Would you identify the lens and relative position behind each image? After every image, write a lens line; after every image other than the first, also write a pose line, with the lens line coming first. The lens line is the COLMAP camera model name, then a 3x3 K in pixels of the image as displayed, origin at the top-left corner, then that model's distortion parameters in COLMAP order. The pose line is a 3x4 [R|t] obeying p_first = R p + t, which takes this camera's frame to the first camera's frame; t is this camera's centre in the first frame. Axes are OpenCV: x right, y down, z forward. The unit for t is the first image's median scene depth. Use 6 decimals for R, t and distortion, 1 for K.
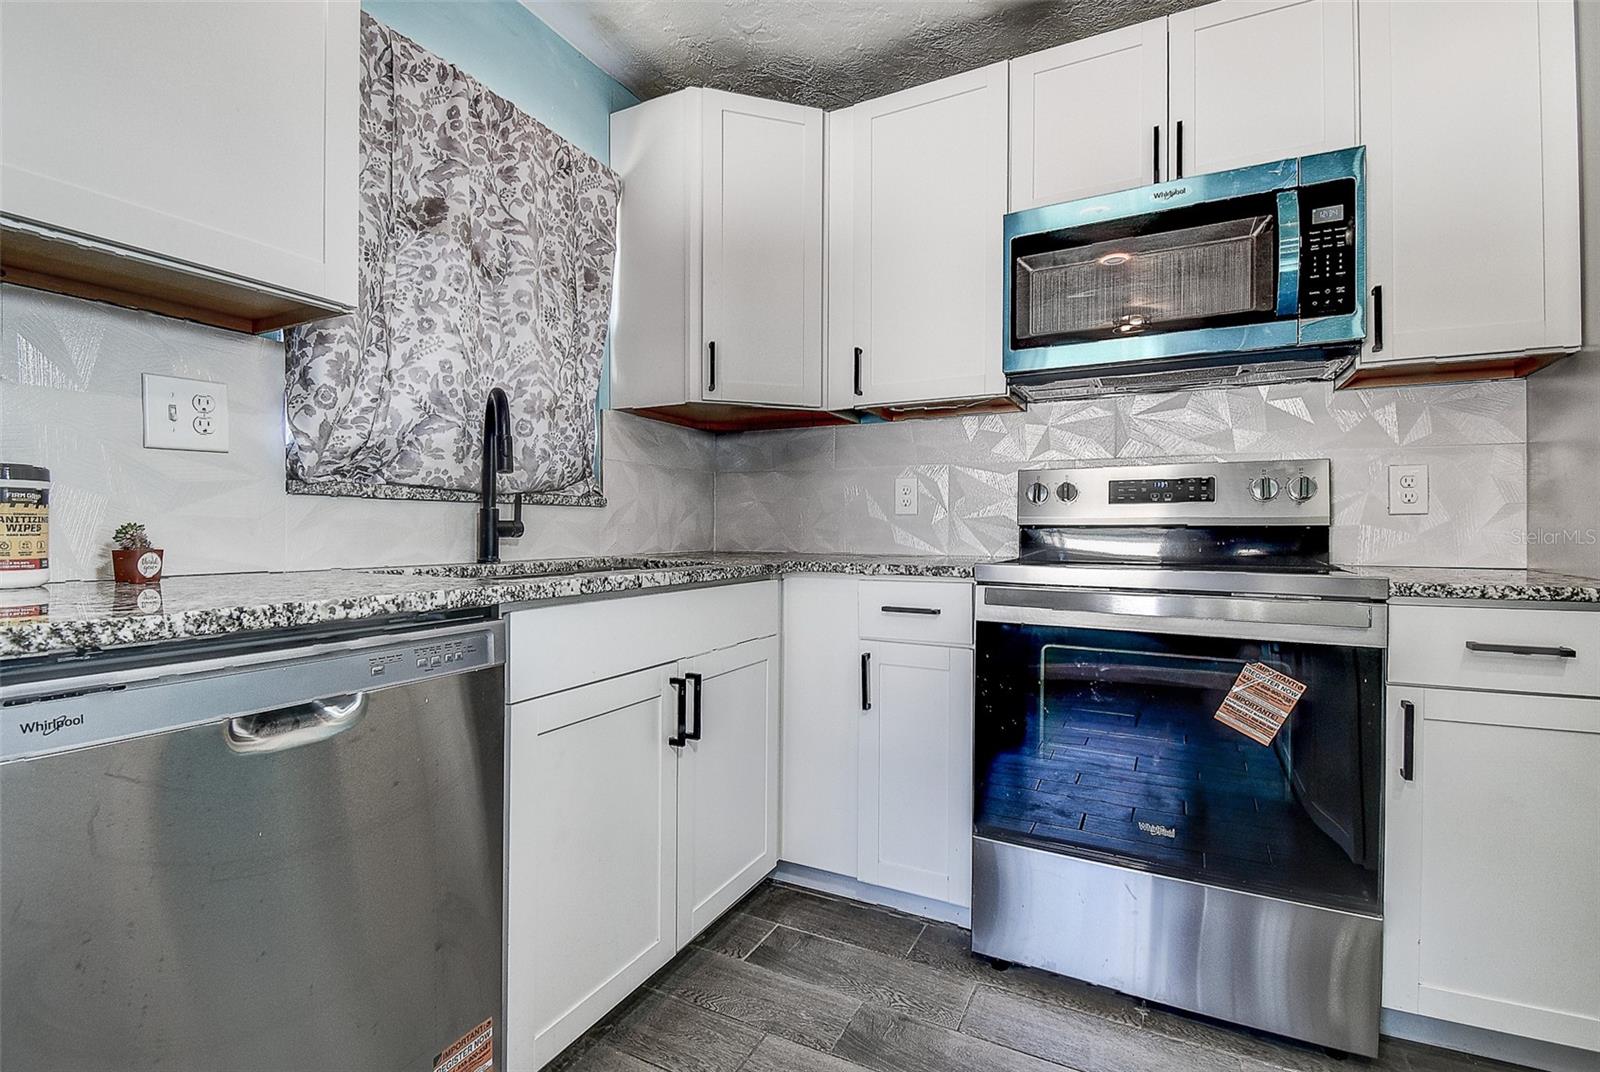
lens RADIAL K [[737.7, 0, 788.5], [0, 737.7, 536.5], [0, 0, 1]] dist [0.007995, -0.009117]
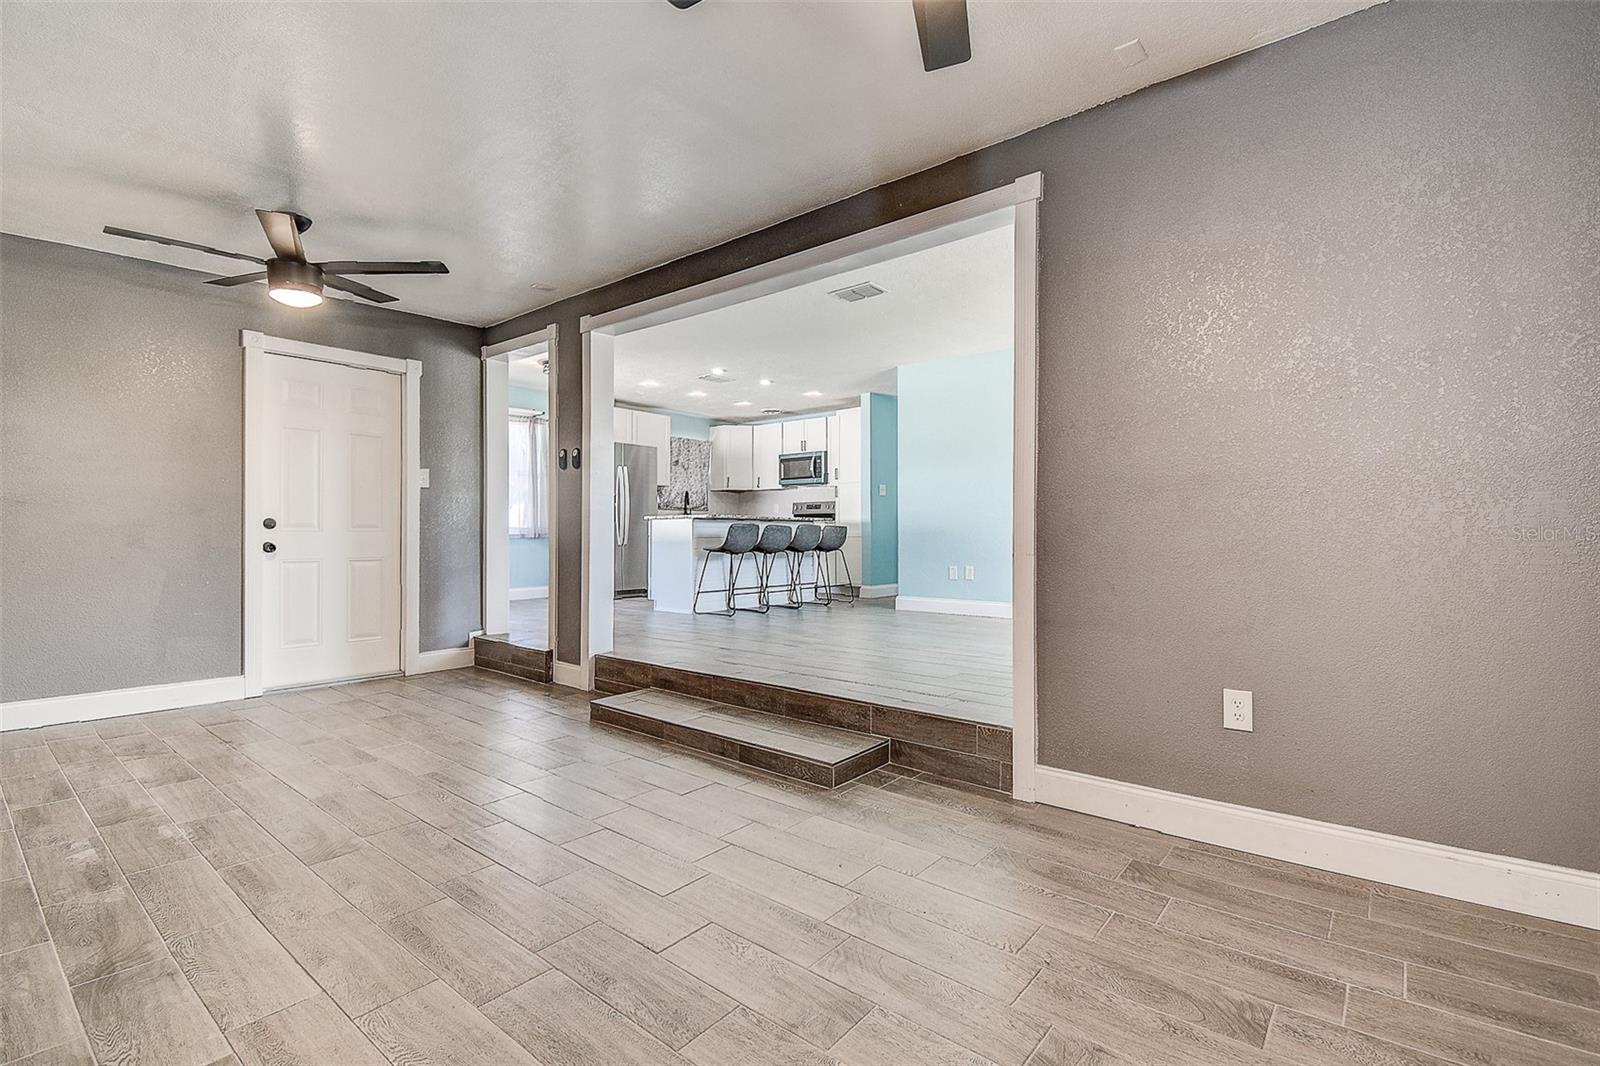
lens RADIAL K [[713.5, 0, 791.9], [0, 713.5, 525.6], [0, 0, 1]] dist [0.016045, -0.010061]
pose [[0.974493, -0.002242, -0.224407, 1.635673], [-0.002613, 0.999769, -0.021335, 0.186539], [0.224403, 0.021377, 0.974262, -4.190977]]
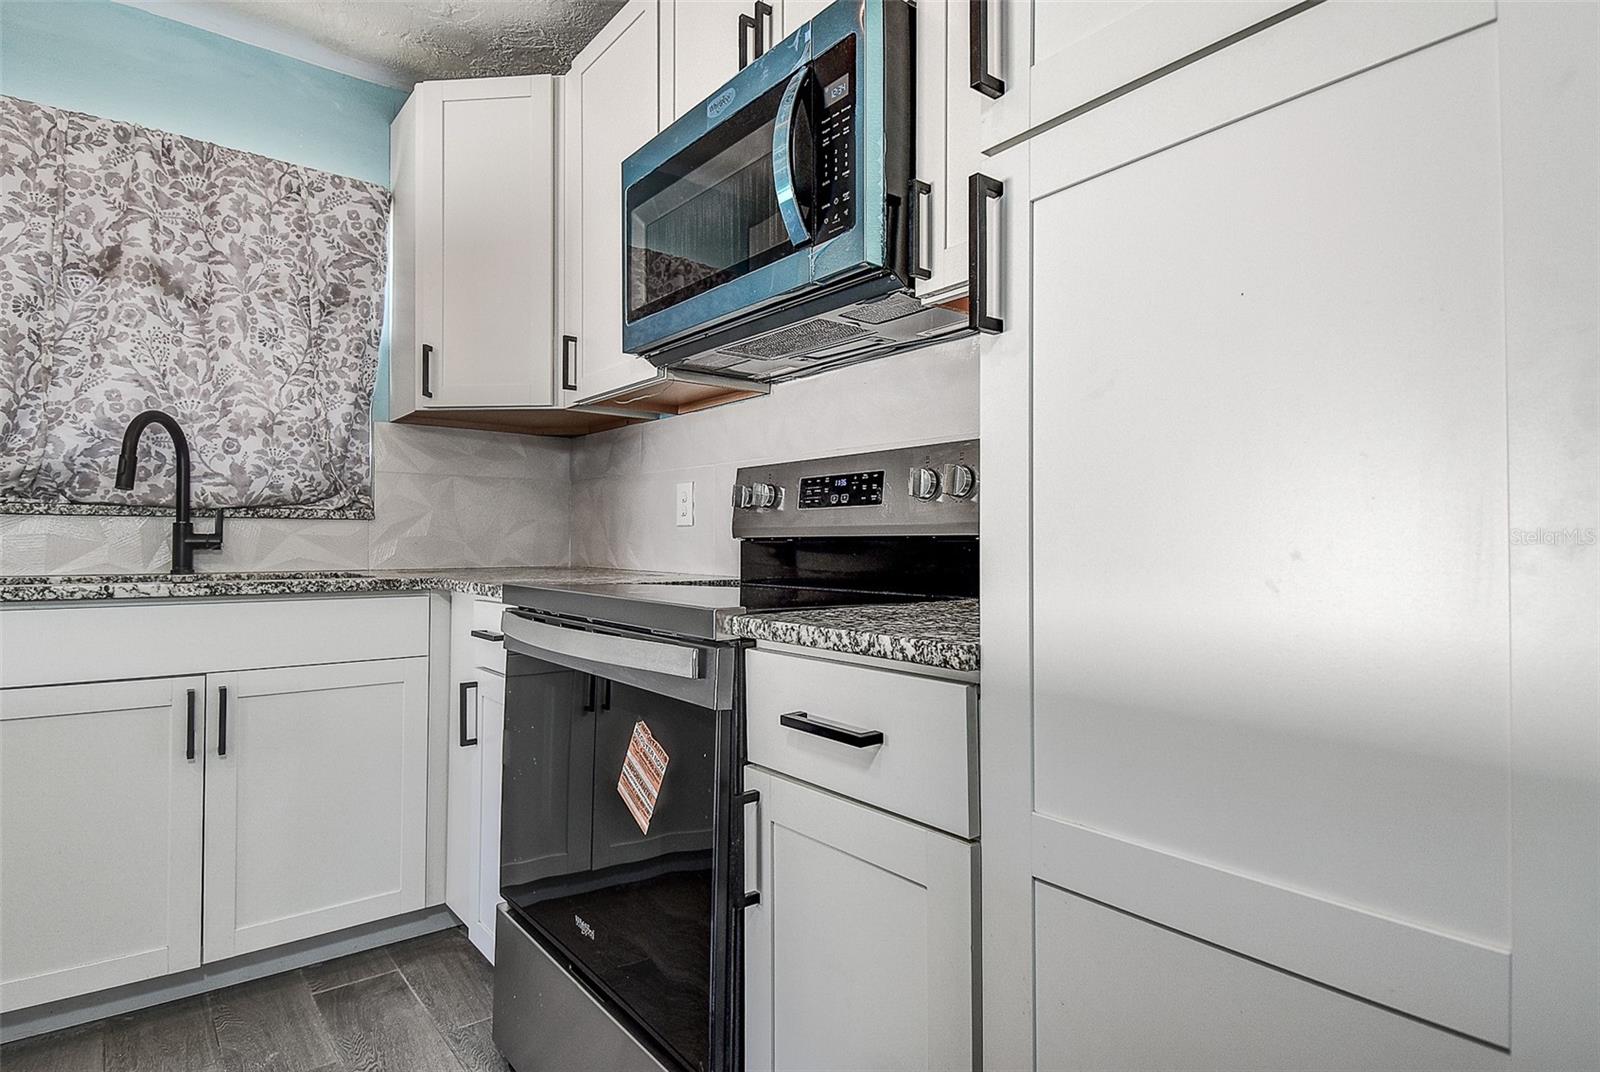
lens RADIAL K [[857.1, 0, 789.2], [0, 857.1, 540.0], [0, 0, 1]] dist [-0.001420, -0.005844]
pose [[0.915699, -0.001622, -0.401861, 0.916687], [-0.005078, 0.999865, -0.015608, 0.001797], [0.401832, 0.016332, 0.915568, 0.220859]]
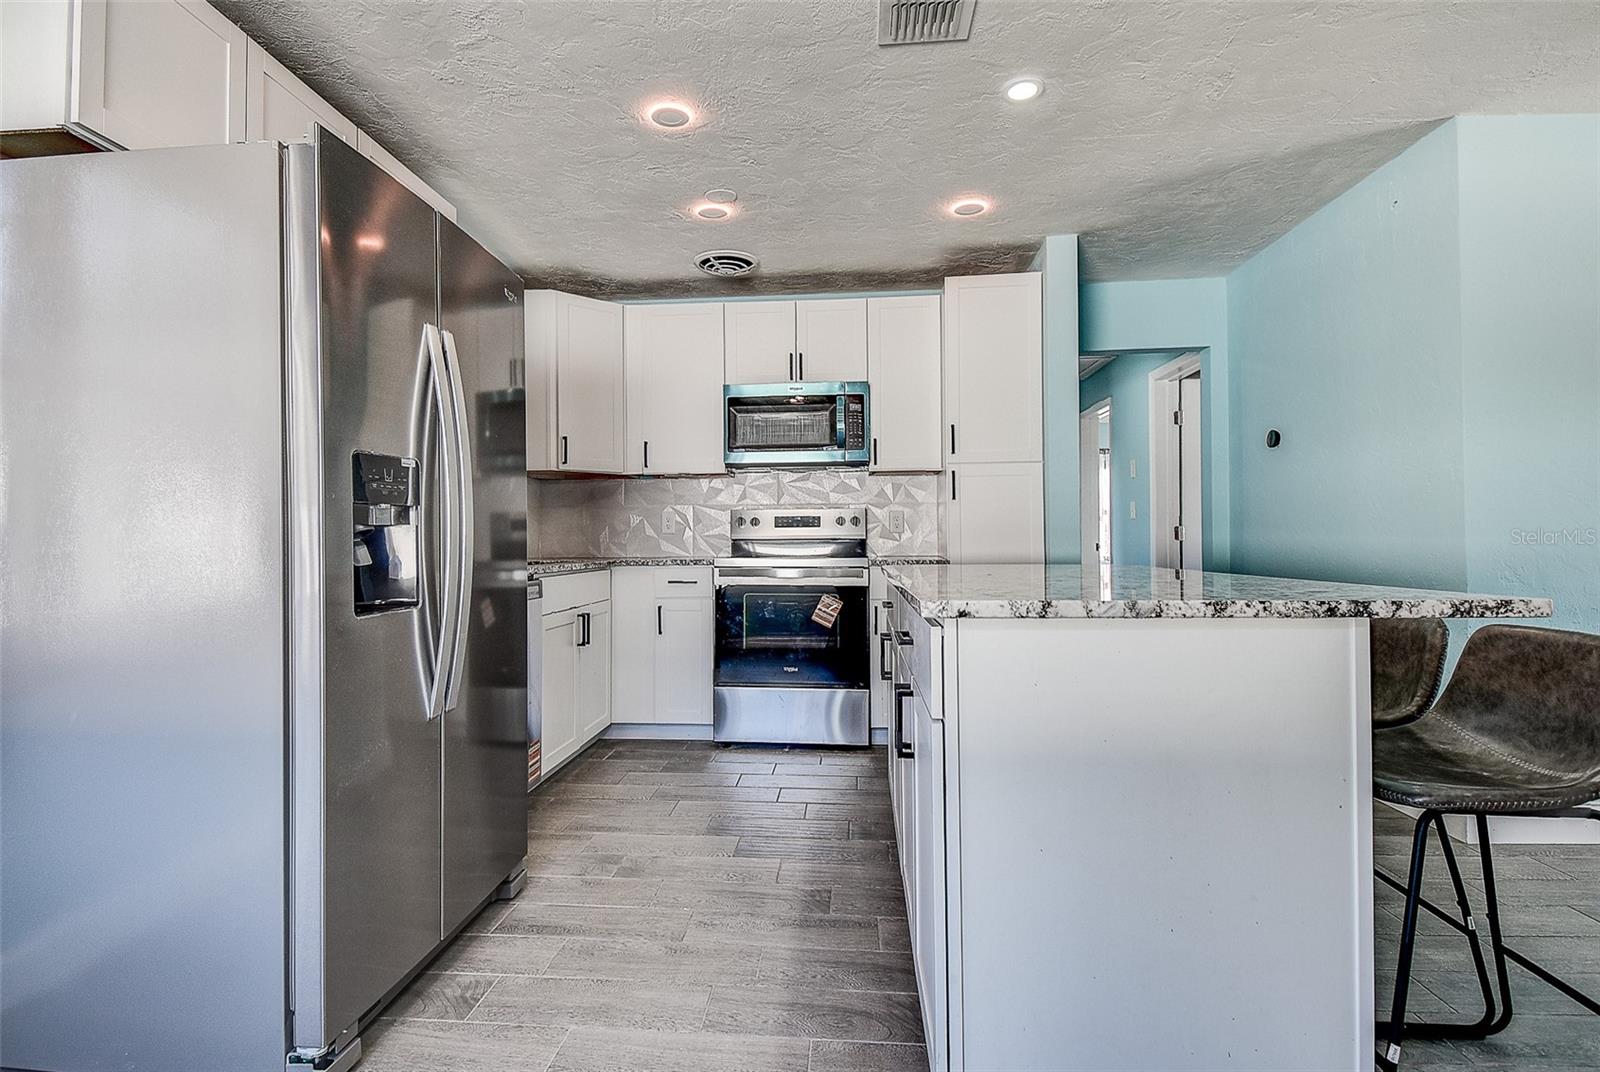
lens RADIAL K [[786.0, 0, 791.4], [0, 786.0, 543.8], [0, 0, 1]] dist [0.007828, -0.003351]
pose [[0.923782, -0.012715, 0.382708, -0.388325], [0.014023, 0.999901, -0.000627, -0.000075], [-0.382663, 0.005946, 0.923869, -1.126973]]
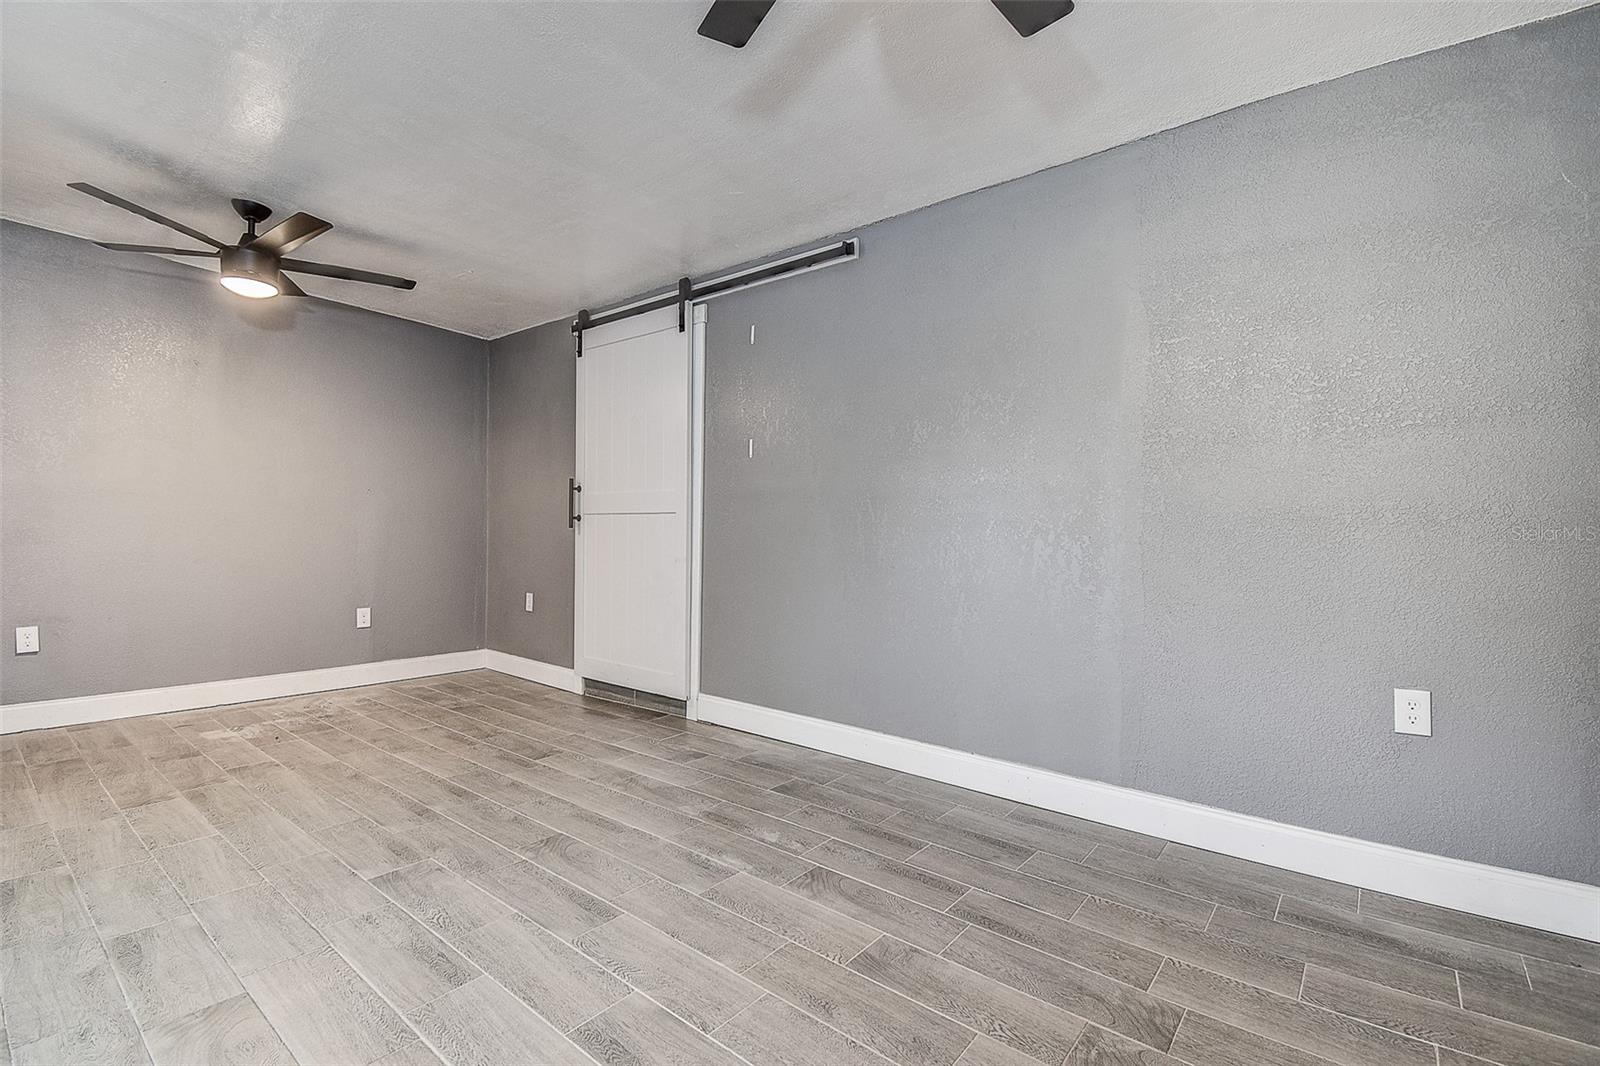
lens RADIAL K [[713.5, 0, 799.5], [0, 713.5, 528.3], [0, 0, 1]] dist [0.016045, -0.010061]
pose [[-0.978006, -0.011675, 0.208250, -0.014514], [-0.008338, 0.999823, 0.016892, 0.120897], [-0.208411, 0.014784, -0.977930, -2.120502]]
